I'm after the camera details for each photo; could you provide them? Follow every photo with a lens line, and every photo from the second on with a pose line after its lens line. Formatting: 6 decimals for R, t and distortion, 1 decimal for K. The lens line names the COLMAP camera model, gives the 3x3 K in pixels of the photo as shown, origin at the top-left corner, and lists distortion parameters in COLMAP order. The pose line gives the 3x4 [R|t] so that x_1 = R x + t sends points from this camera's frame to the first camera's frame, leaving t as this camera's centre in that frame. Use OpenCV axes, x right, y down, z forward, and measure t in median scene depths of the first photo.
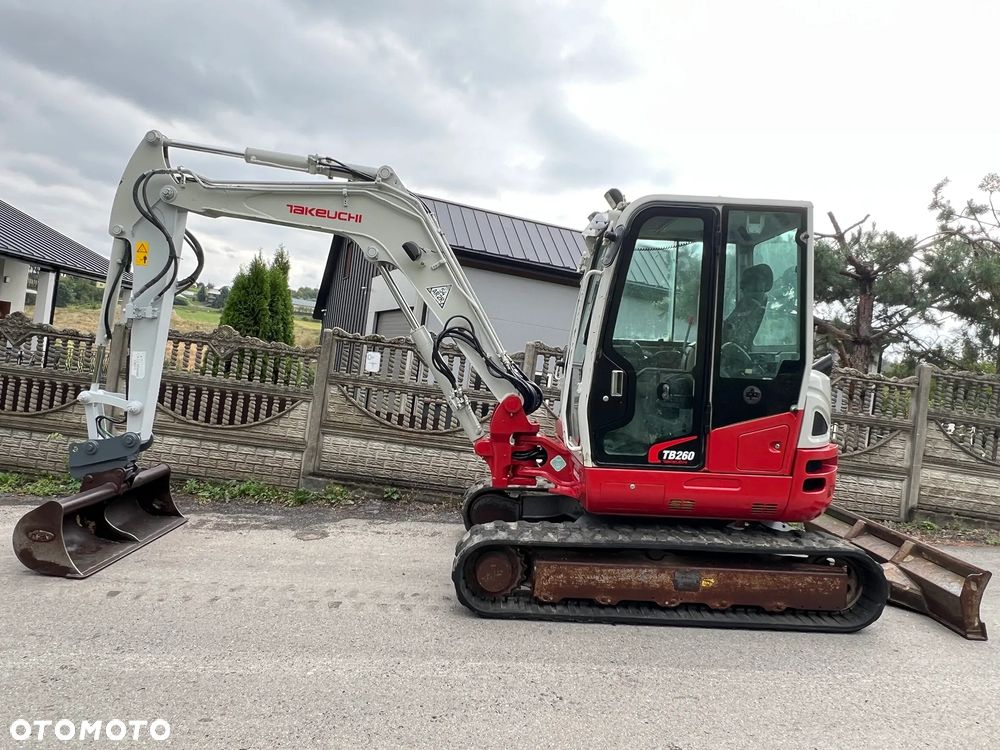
lens RADIAL K [[685.3, 0, 472.9], [0, 685.3, 373.3], [0, 0, 1]] dist [-0.003494, -0.000975]
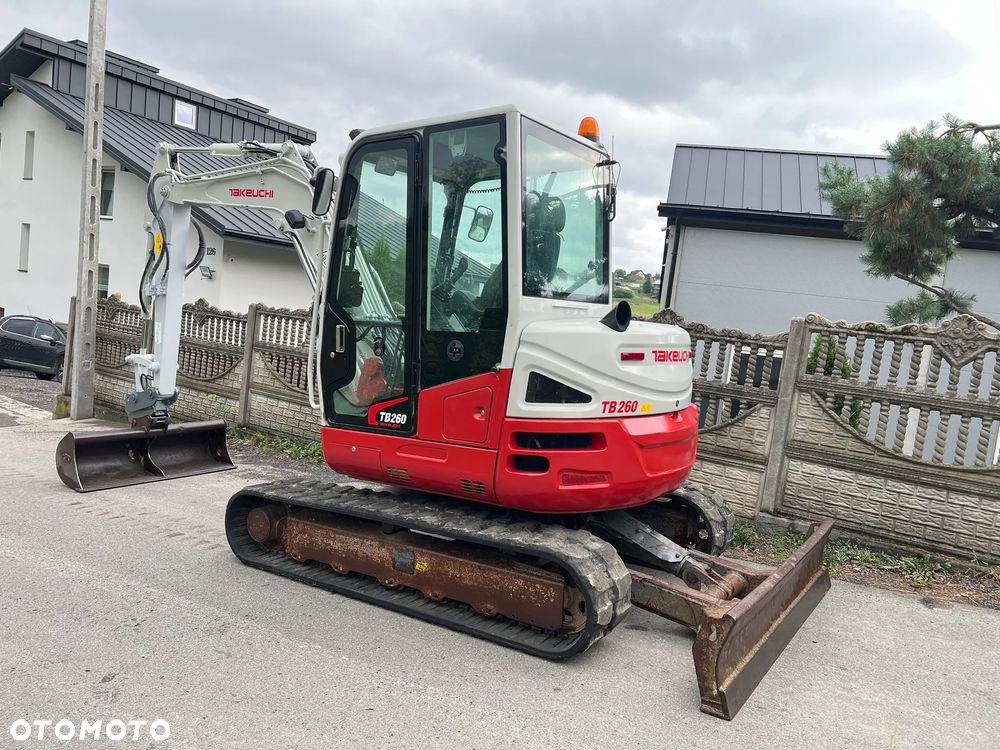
lens RADIAL K [[761.2, 0, 501.2], [0, 761.2, 375.8], [0, 0, 1]] dist [0.052172, -0.056308]
pose [[0.824183, 0.019220, -0.565998, 0.959390], [-0.015995, 0.999815, 0.010660, 0.050920], [0.566098, 0.000268, 0.824338, 0.253600]]
